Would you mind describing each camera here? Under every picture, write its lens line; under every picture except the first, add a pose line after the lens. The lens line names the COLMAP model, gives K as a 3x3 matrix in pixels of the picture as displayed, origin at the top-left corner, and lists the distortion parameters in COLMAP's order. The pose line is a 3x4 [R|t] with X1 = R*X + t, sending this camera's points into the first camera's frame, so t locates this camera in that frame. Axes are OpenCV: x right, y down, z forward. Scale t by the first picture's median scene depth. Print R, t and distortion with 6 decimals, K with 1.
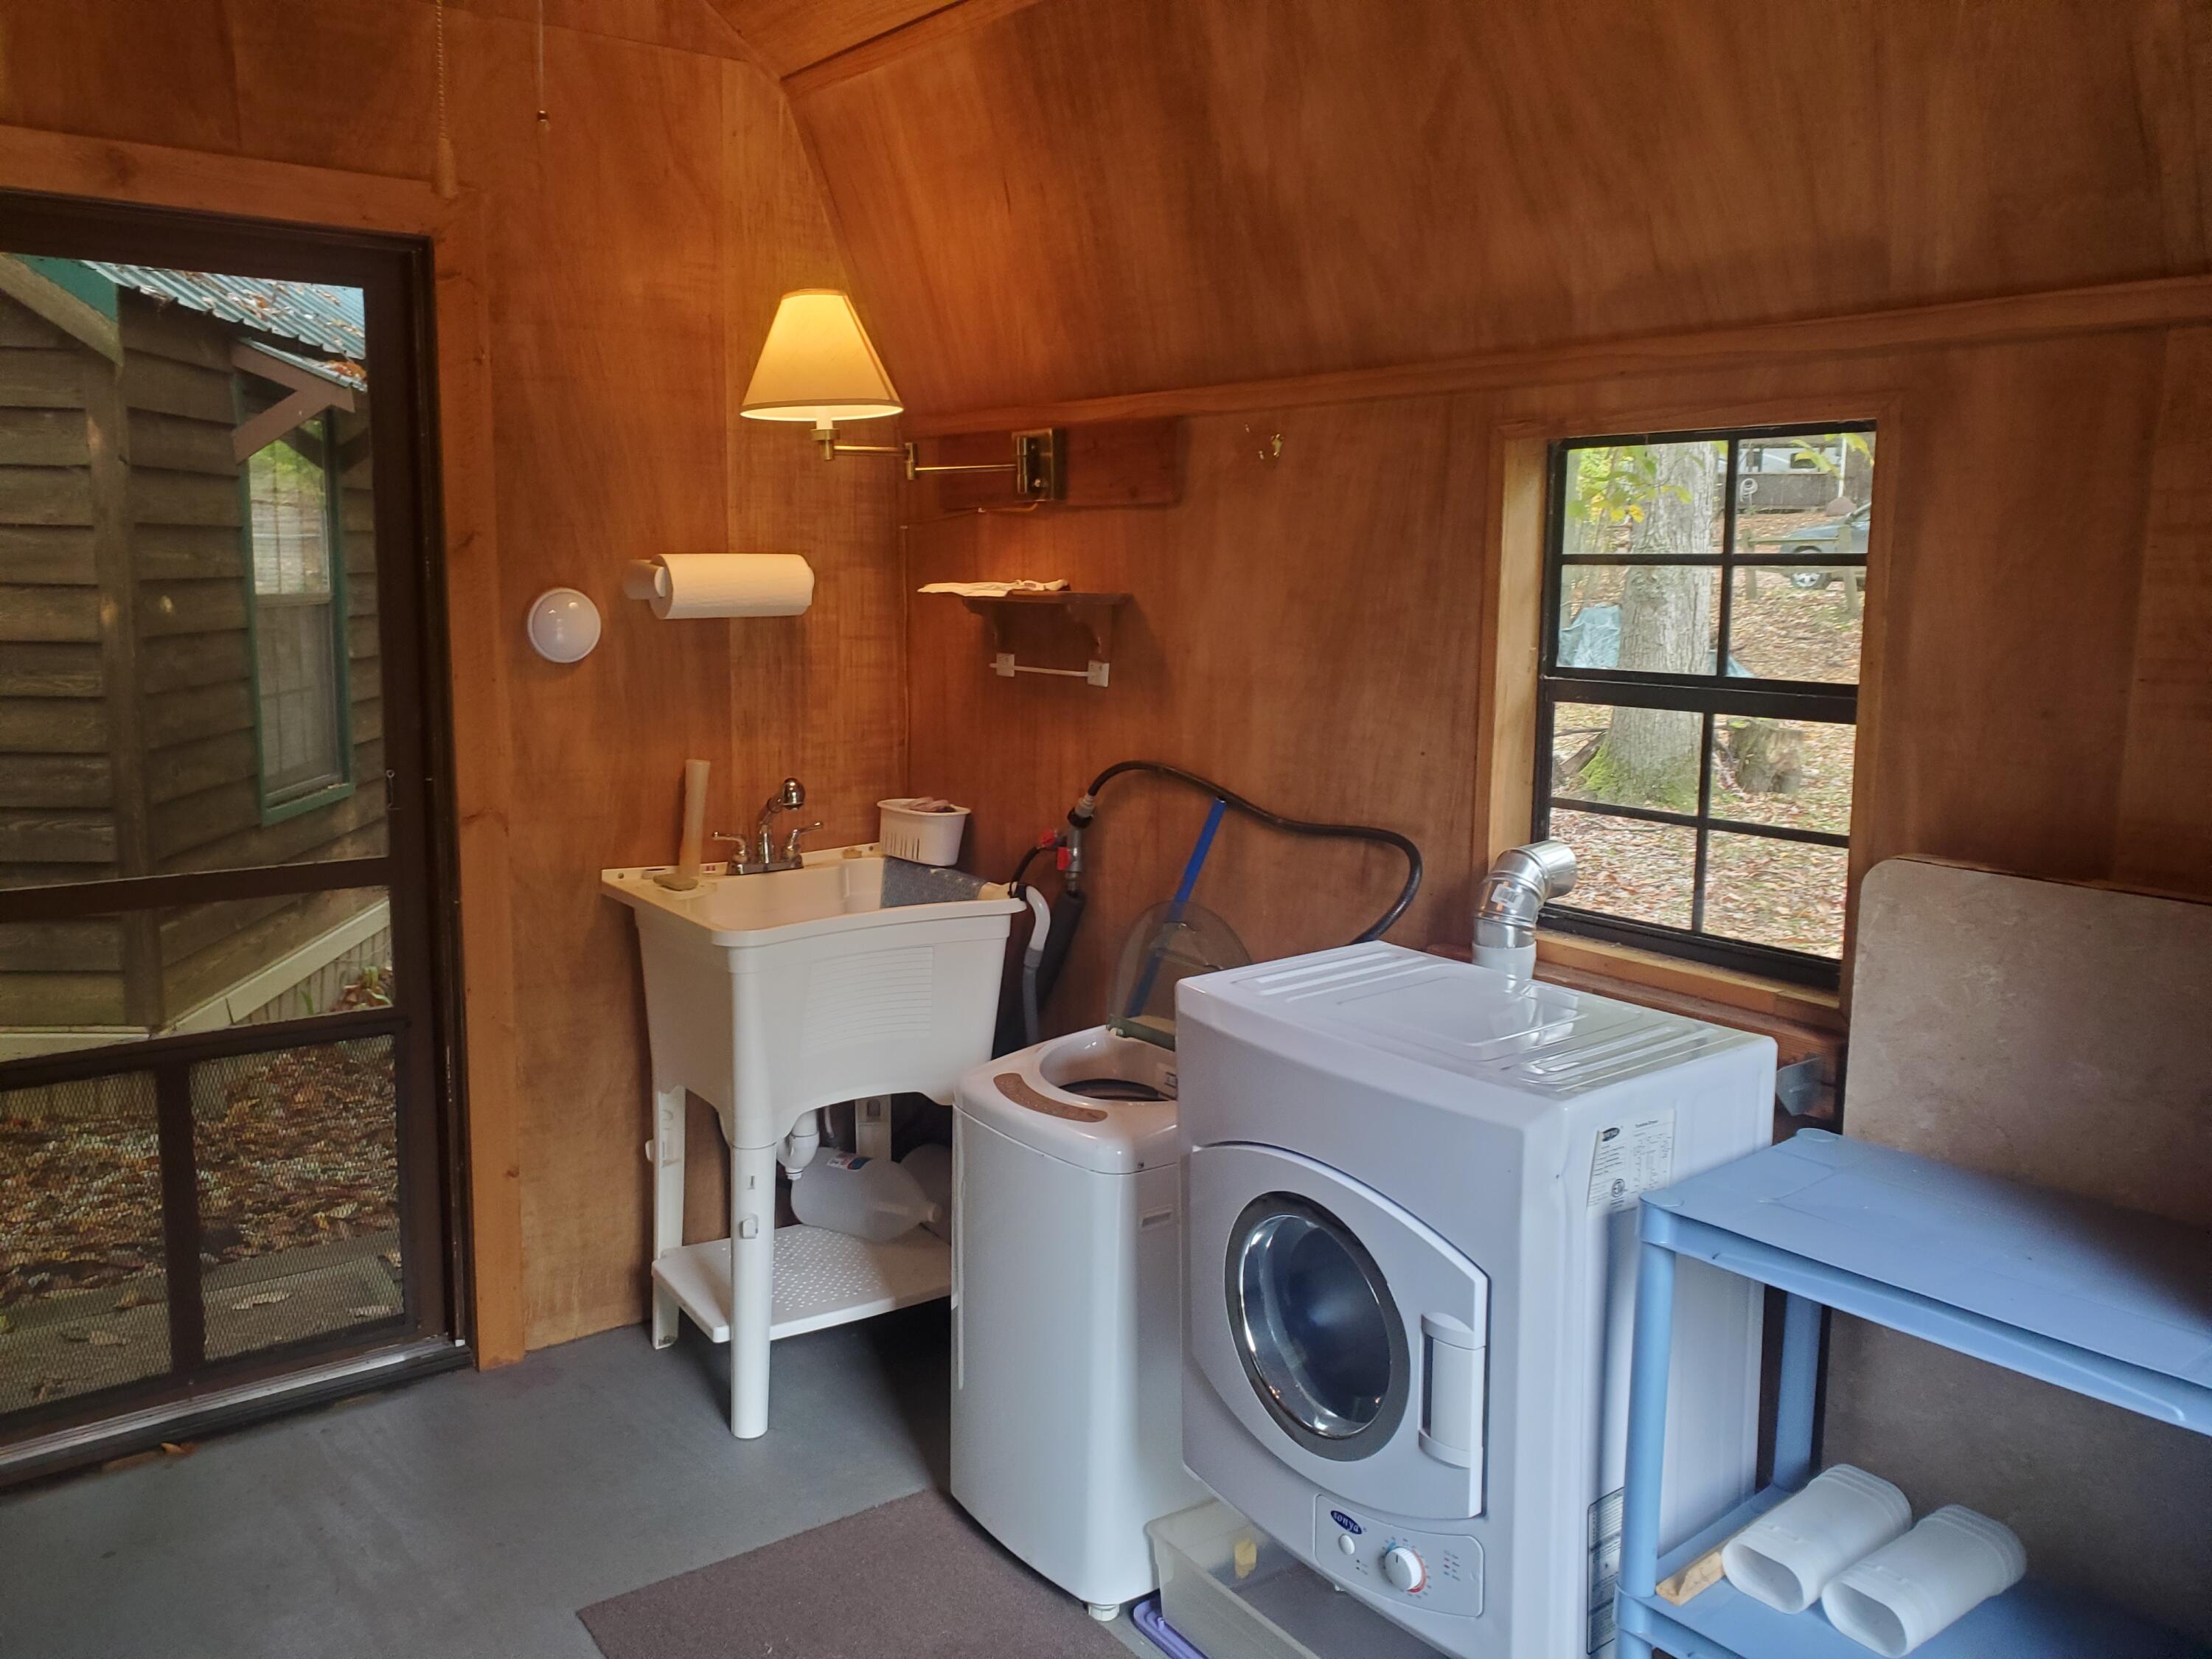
lens RADIAL K [[1760.1, 0, 1107.7], [0, 1760.1, 830.1], [0, 0, 1]] dist [-0.041616, 0.086427]
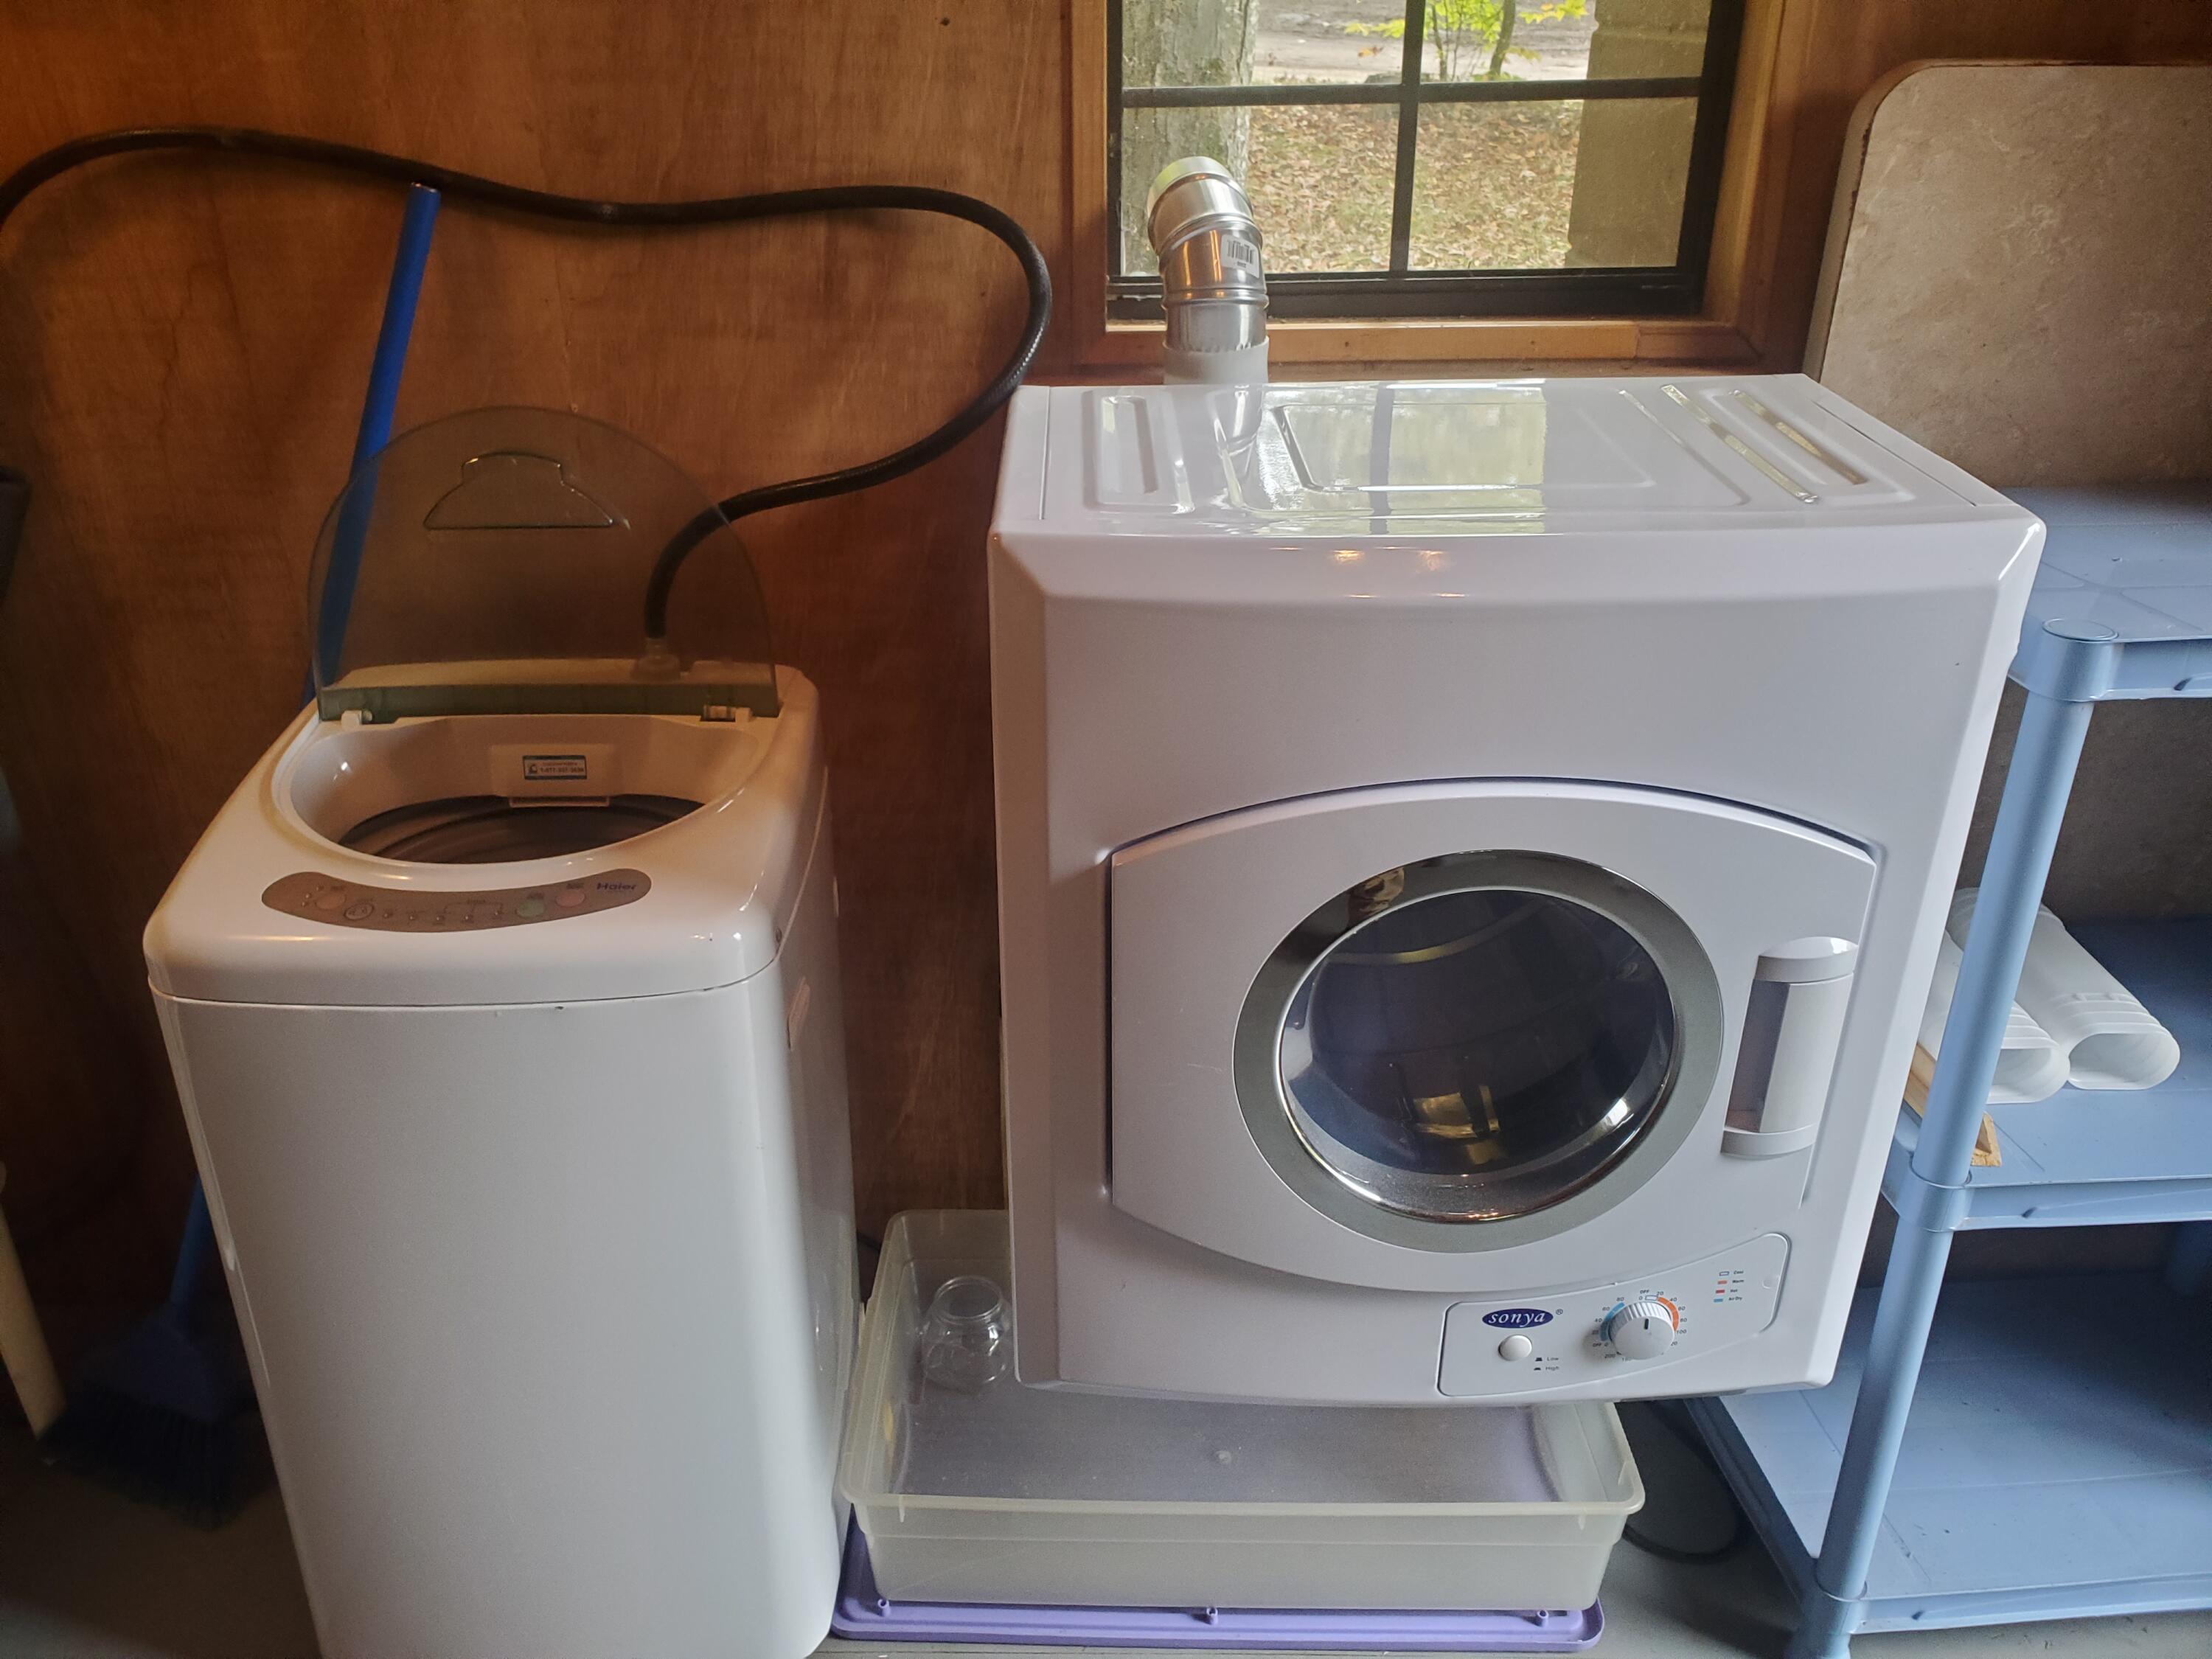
lens RADIAL K [[1760.1, 0, 1109.0], [0, 1760.1, 825.7], [0, 0, 1]] dist [-0.041616, 0.086427]
pose [[0.587981, -0.372146, 0.718182, -0.260814], [0.143079, 0.921729, 0.360478, -0.003181], [-0.796120, -0.109197, 0.595206, 0.620145]]
